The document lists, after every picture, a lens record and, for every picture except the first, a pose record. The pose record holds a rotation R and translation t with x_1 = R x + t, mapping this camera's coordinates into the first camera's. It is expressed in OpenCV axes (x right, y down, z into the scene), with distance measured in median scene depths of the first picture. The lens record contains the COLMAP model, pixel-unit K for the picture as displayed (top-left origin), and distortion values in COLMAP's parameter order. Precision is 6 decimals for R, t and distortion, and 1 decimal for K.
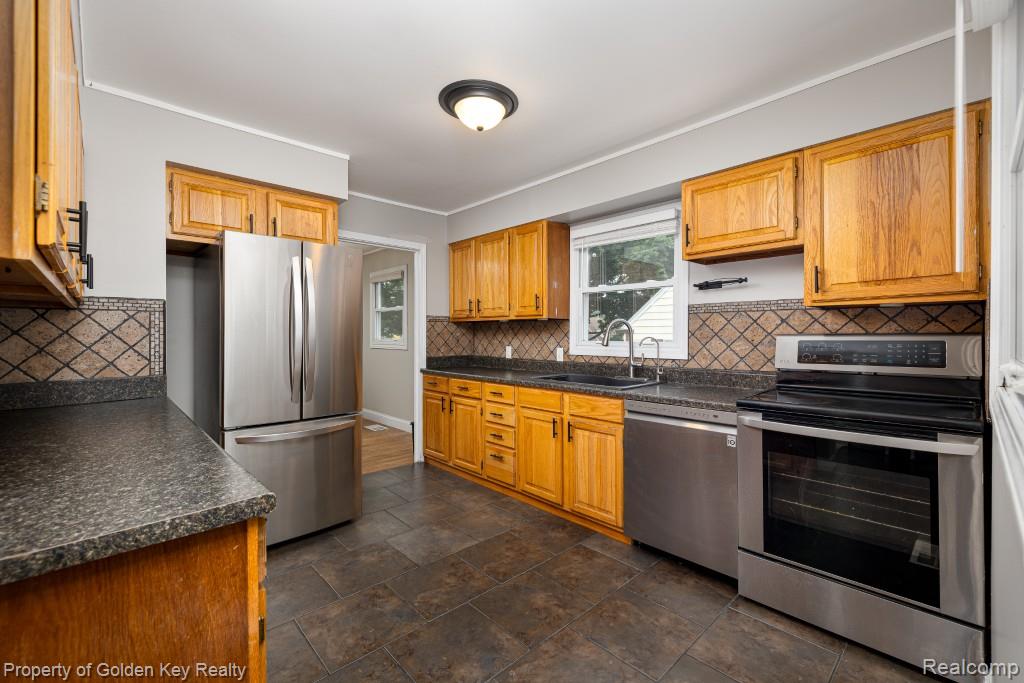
lens RADIAL K [[434.3, 0, 513.5], [0, 434.3, 335.9], [0, 0, 1]] dist [-0.000777, 0.000618]
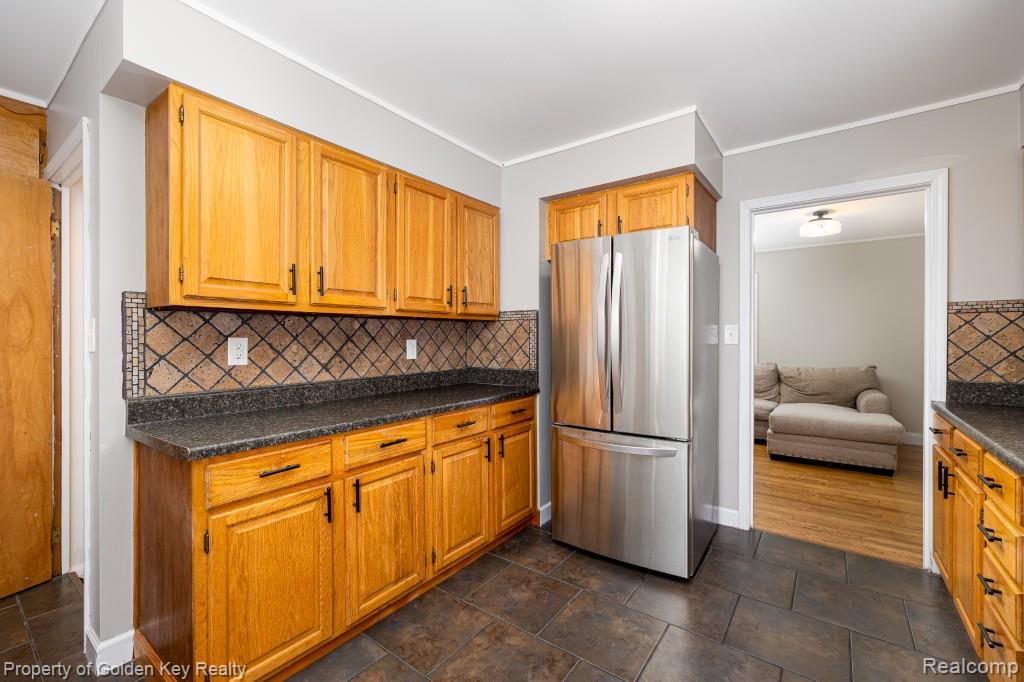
lens RADIAL K [[434.3, 0, 513.4], [0, 434.3, 338.1], [0, 0, 1]] dist [-0.000777, 0.000618]
pose [[0.178123, 0.003027, -0.984004, 0.426160], [-0.003332, 0.999991, 0.002473, -0.005472], [0.984003, 0.002838, 0.178132, 0.725626]]
